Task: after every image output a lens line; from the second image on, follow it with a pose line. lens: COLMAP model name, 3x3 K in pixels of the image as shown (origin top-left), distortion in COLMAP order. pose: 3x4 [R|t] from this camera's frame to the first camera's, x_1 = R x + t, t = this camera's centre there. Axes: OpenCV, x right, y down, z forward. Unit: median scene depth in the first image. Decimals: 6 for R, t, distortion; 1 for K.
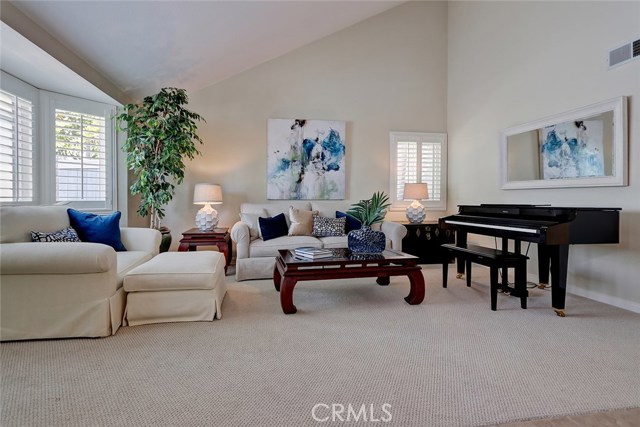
lens RADIAL K [[296.7, 0, 305.8], [0, 296.7, 200.0], [0, 0, 1]] dist [0.005290, -0.004917]
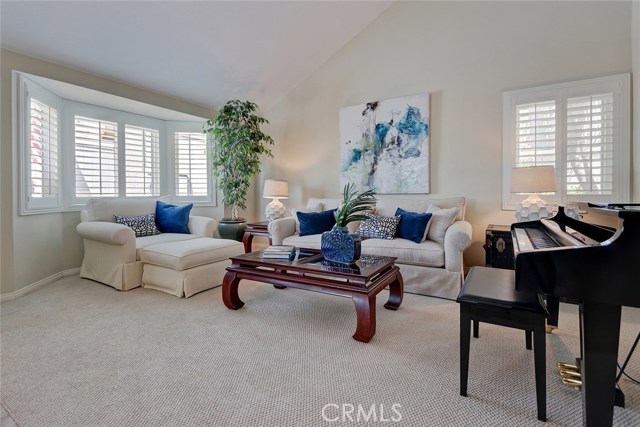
lens RADIAL K [[296.7, 0, 322.5], [0, 296.7, 198.1], [0, 0, 1]] dist [0.005290, -0.004917]
pose [[0.768210, 0.004309, -0.640183, 0.428838], [0.004218, 0.999922, 0.011792, 0.000382], [0.640183, -0.011758, 0.768132, 0.229568]]
